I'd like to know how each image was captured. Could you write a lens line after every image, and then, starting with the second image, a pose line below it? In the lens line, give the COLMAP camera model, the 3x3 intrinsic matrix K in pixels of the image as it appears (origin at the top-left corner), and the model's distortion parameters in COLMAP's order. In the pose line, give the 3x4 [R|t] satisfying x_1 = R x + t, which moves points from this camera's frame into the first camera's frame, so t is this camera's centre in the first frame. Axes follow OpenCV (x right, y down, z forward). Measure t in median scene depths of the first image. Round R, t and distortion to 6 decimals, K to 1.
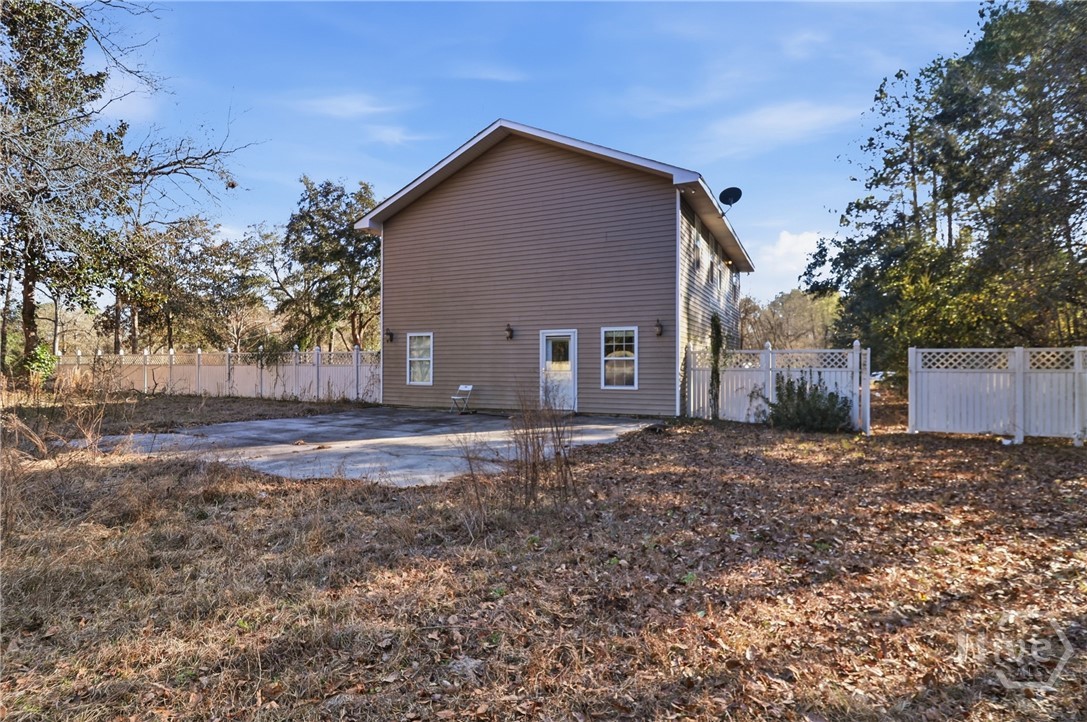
lens RADIAL K [[575.2, 0, 544.1], [0, 575.2, 360.5], [0, 0, 1]] dist [-0.002152, -0.000196]
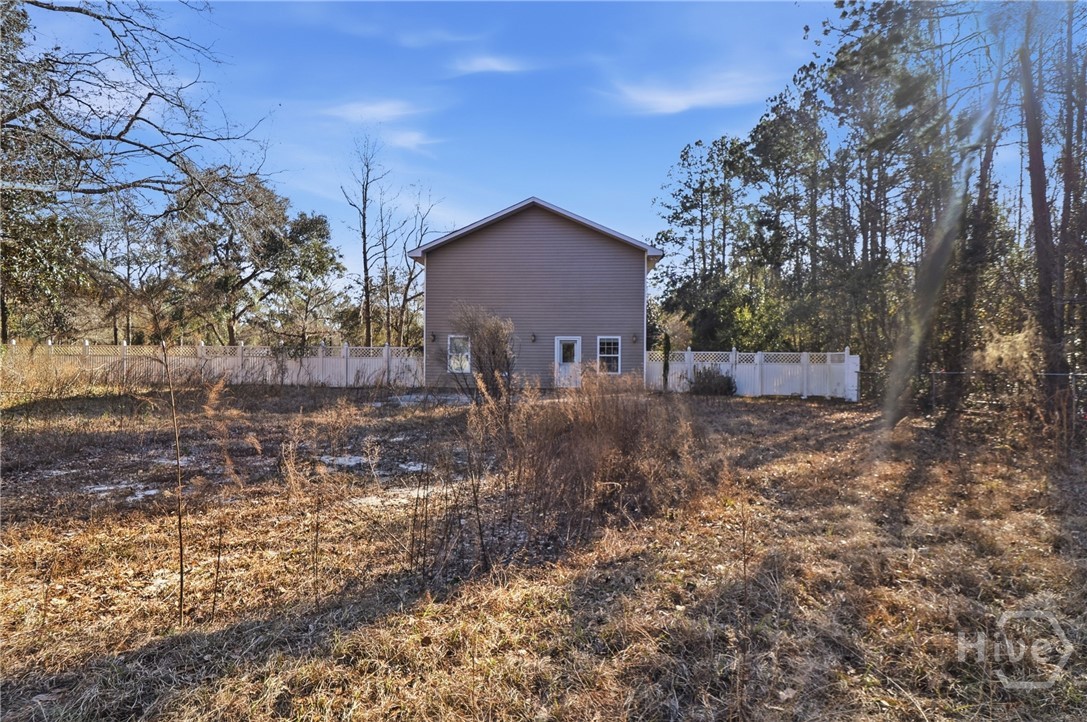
lens RADIAL K [[575.2, 0, 543.8], [0, 575.2, 359.6], [0, 0, 1]] dist [-0.002152, -0.000196]
pose [[0.935776, 0.007224, 0.352522, -0.580890], [-0.011132, 0.999897, 0.009061, -0.004017], [-0.352421, -0.012403, 0.935760, -0.433593]]
